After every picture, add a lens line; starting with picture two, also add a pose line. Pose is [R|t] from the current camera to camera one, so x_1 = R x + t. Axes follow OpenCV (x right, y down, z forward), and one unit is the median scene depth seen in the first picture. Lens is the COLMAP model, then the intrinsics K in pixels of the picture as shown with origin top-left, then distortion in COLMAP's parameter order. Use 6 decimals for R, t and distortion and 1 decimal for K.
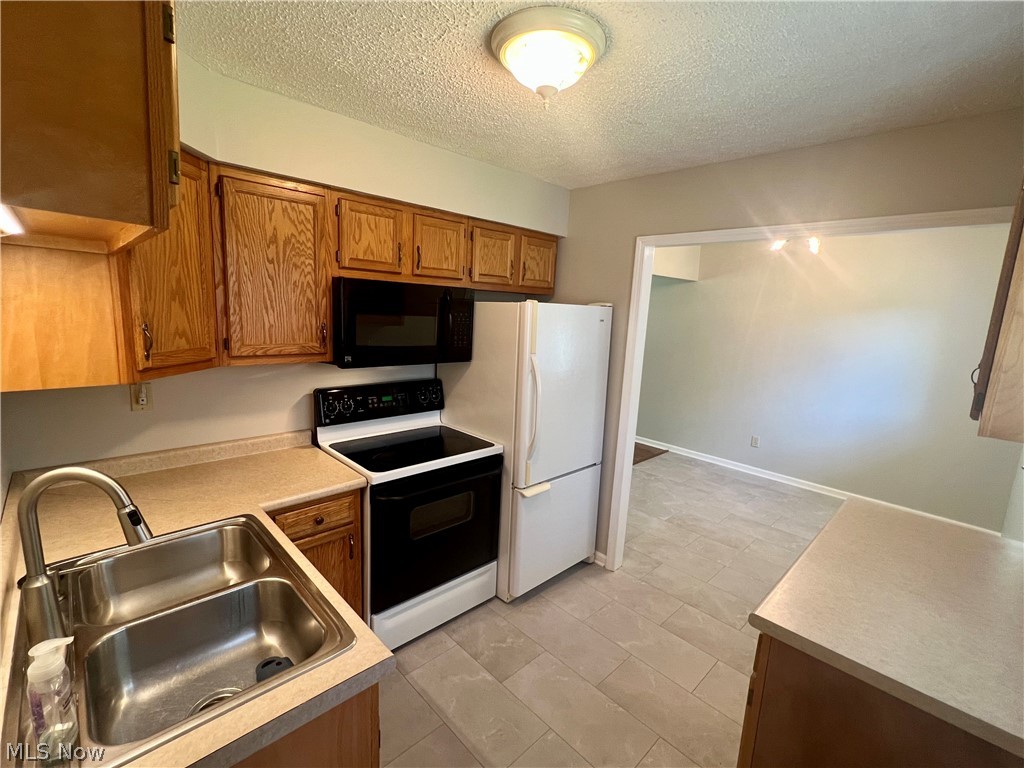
lens RADIAL K [[458.1, 0, 509.6], [0, 458.1, 383.8], [0, 0, 1]] dist [-0.001613, -0.000619]
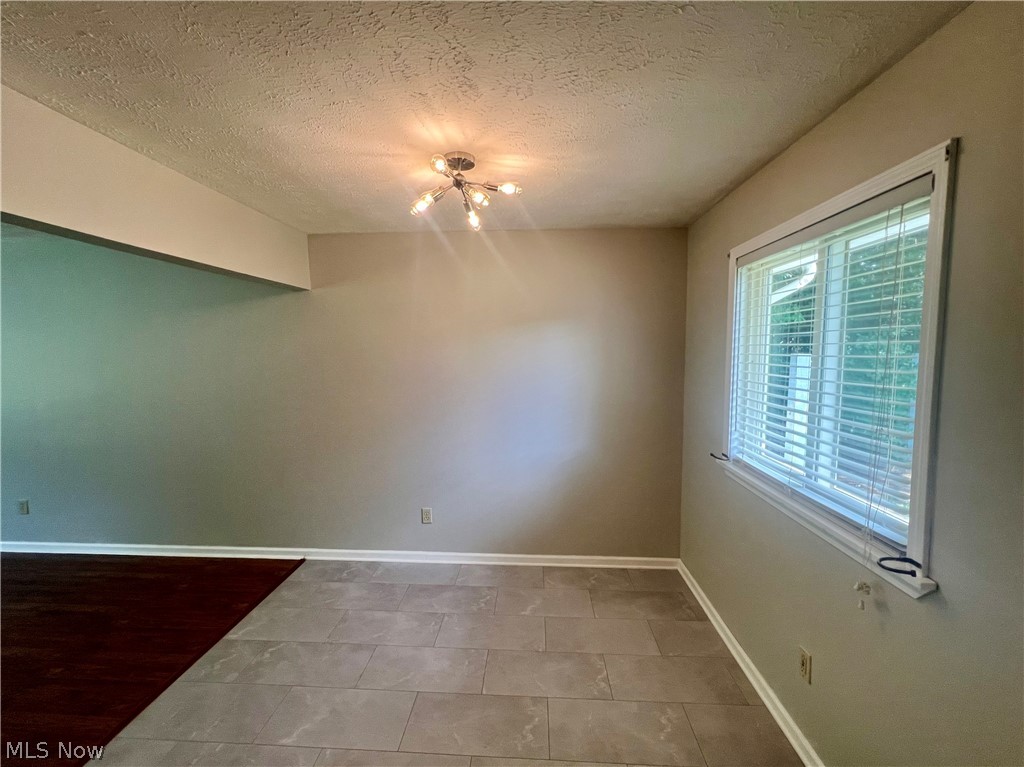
lens RADIAL K [[429.4, 0, 509.1], [0, 429.4, 383.8], [0, 0, 1]] dist [-0.001051, -0.000048]
pose [[0.731756, -0.106661, 0.673169, 0.462890], [0.153497, 0.988095, -0.010296, -0.105307], [-0.664057, 0.110864, 0.739417, 0.906812]]
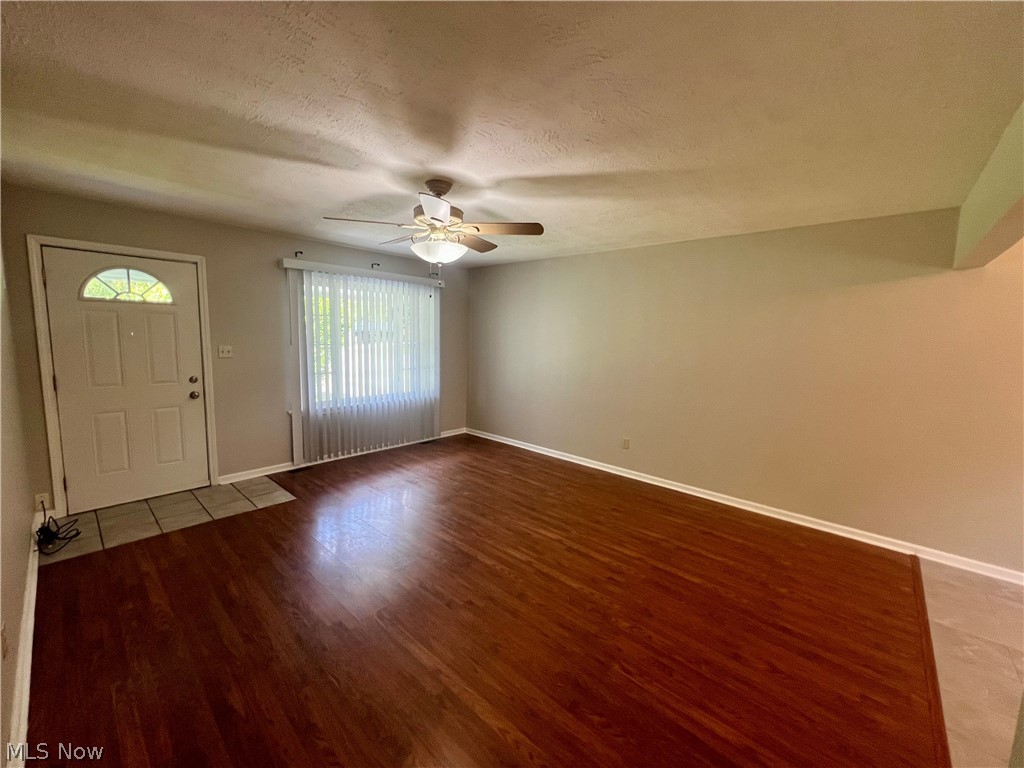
lens RADIAL K [[409.8, 0, 511.1], [0, 409.8, 381.4], [0, 0, 1]] dist [-0.000731, 0.000031]
pose [[0.997542, -0.028871, 0.063846, -0.510406], [0.031884, 0.998401, -0.046688, -0.178445], [-0.062396, 0.048609, 0.996867, 1.267684]]
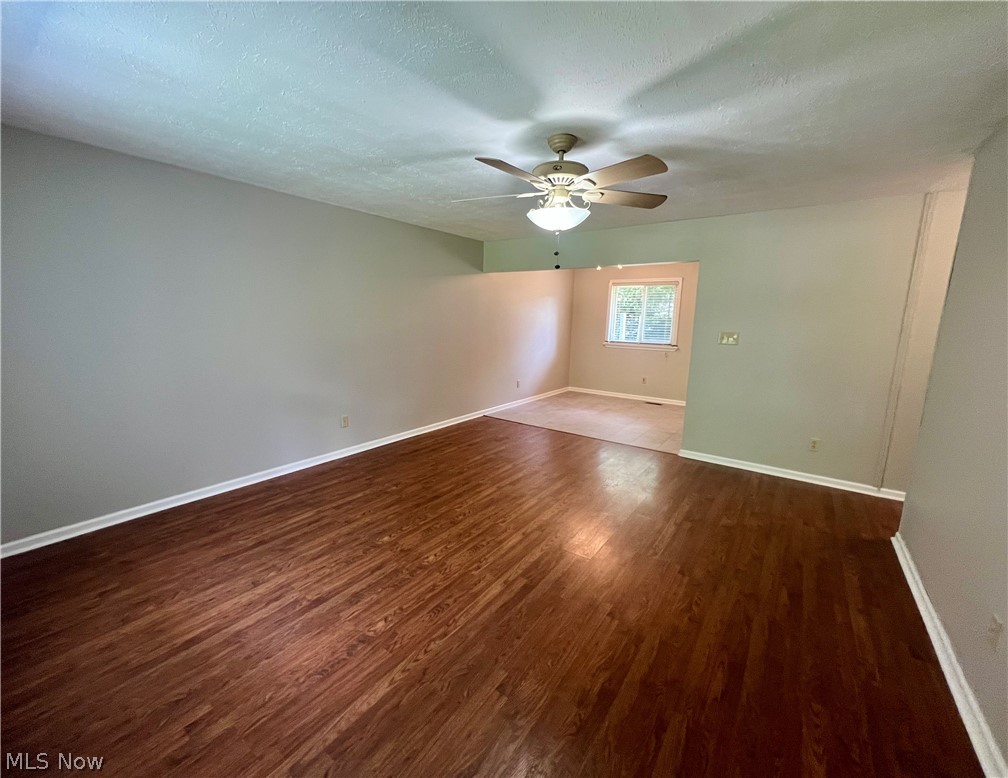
lens RADIAL K [[413.9, 0, 484.6], [0, 413.9, 385.9], [0, 0, 1]] dist [-0.001014, -0.000280]
pose [[-0.150311, -0.220063, 0.963835, -1.734479], [0.139181, 0.960492, 0.241006, -0.481151], [-0.978793, 0.170374, -0.113744, 2.824375]]
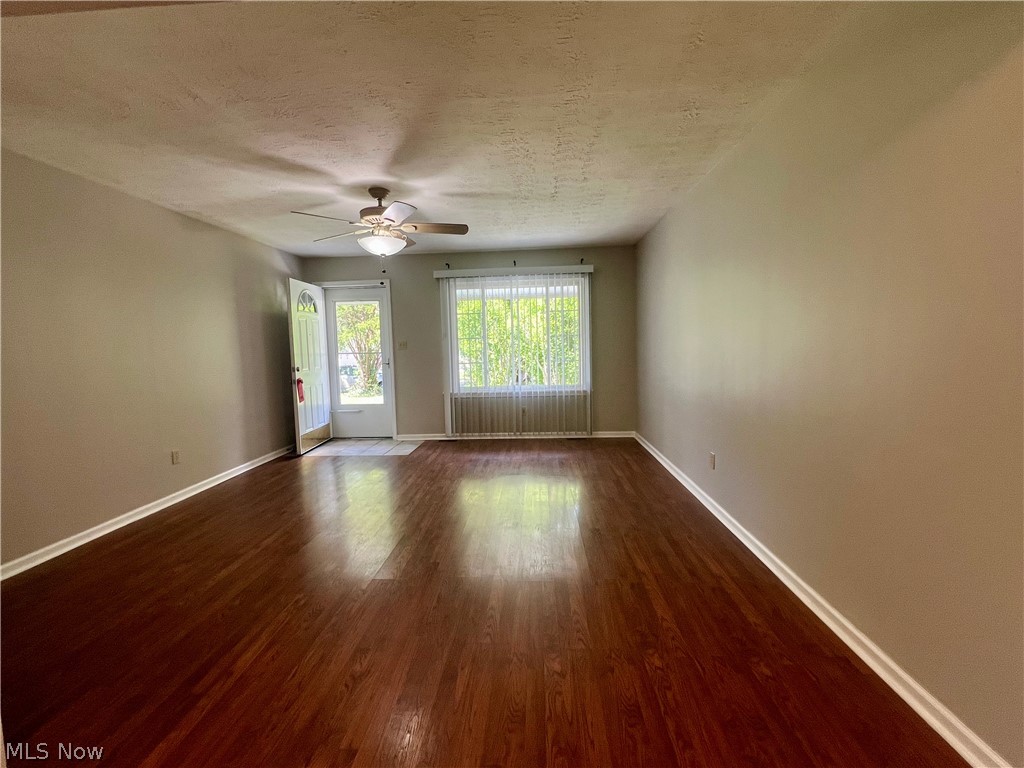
lens RADIAL K [[458.1, 0, 509.6], [0, 458.1, 383.8], [0, 0, 1]] dist [-0.001613, -0.000619]
pose [[0.675303, -0.002887, -0.737535, 0.839290], [-0.064032, 0.995987, -0.062528, -0.066280], [0.734756, 0.089451, 0.672408, 1.739693]]
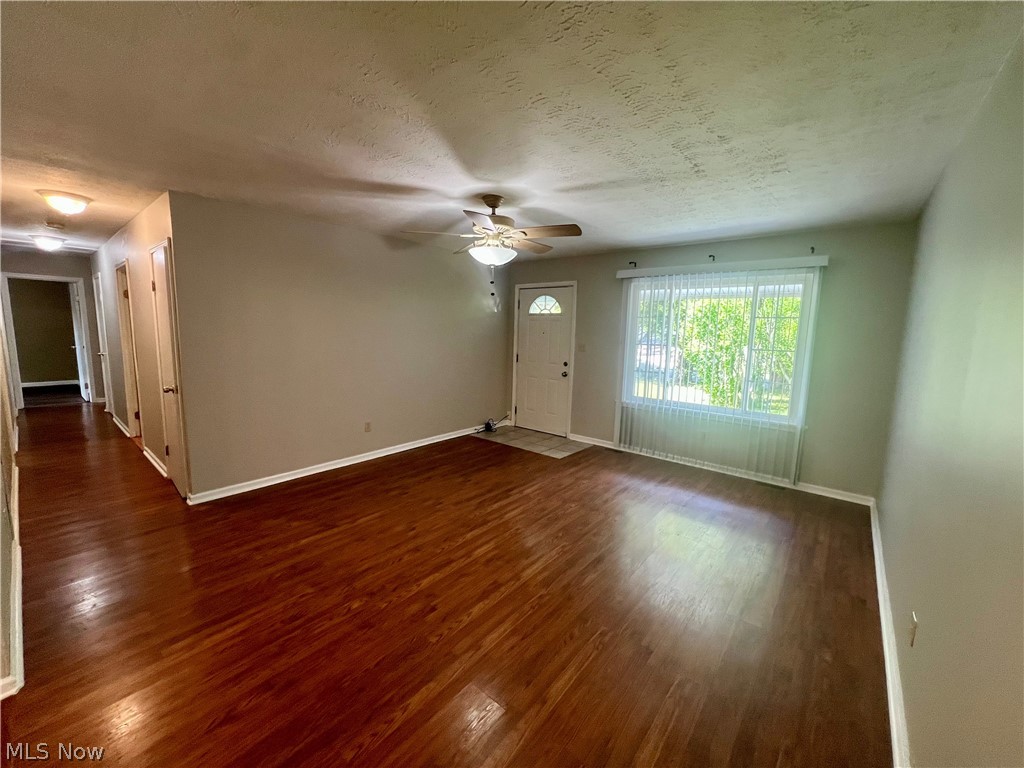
lens RADIAL K [[409.8, 0, 511.1], [0, 409.8, 381.4], [0, 0, 1]] dist [-0.000731, 0.000031]
pose [[0.109072, 0.083388, -0.990530, 0.780749], [-0.185155, 0.980740, 0.062175, -0.295083], [0.976638, 0.176620, 0.122411, 2.406888]]
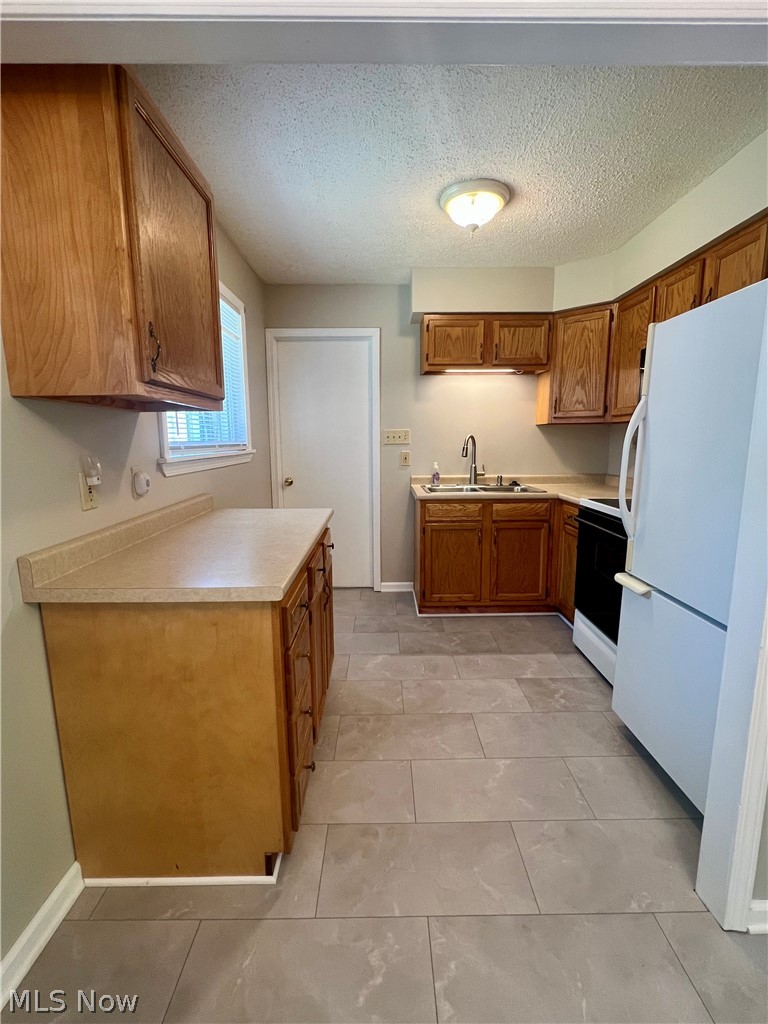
lens RADIAL K [[458.1, 0, 387.9], [0, 458.1, 511.1], [0, 0, 1]] dist [-0.001613, -0.000619]
pose [[-0.684397, 0.070154, -0.725726, 0.965521], [-0.148133, 0.961221, 0.232616, 0.005325], [0.713903, 0.266705, -0.647465, 1.311991]]
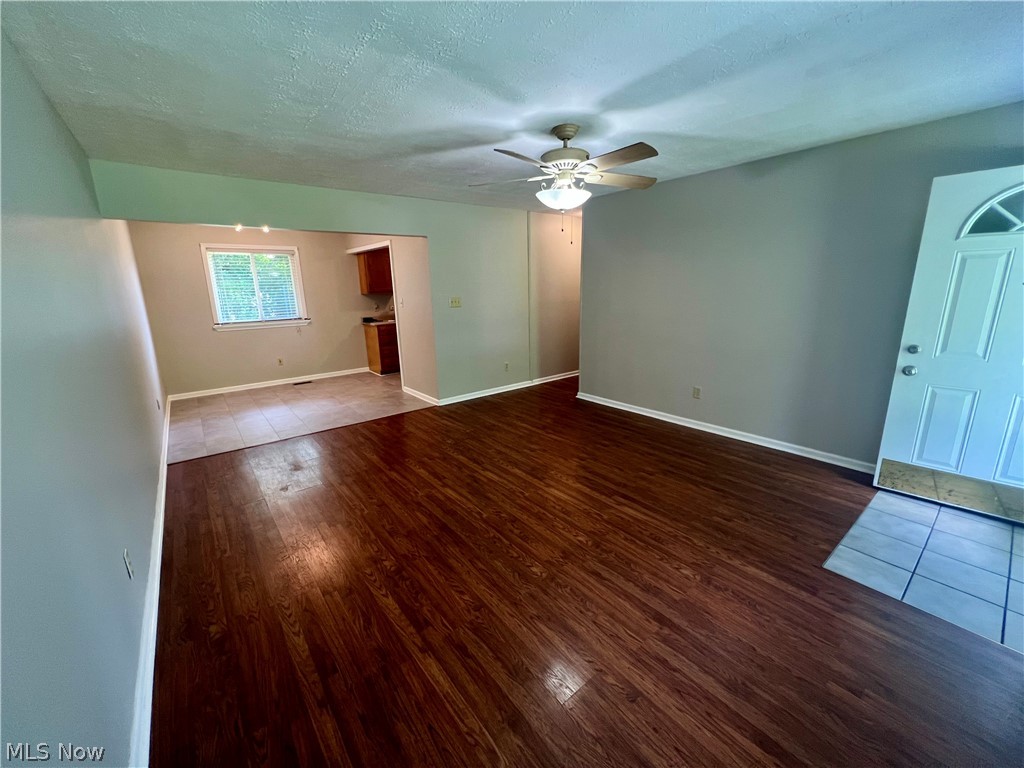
lens RADIAL K [[409.8, 0, 511.1], [0, 409.8, 381.4], [0, 0, 1]] dist [-0.000731, 0.000031]
pose [[-0.995350, -0.049603, 0.082576, -0.602893], [-0.013239, 0.919536, 0.392782, -0.590436], [-0.095415, 0.389862, -0.915917, 3.780762]]
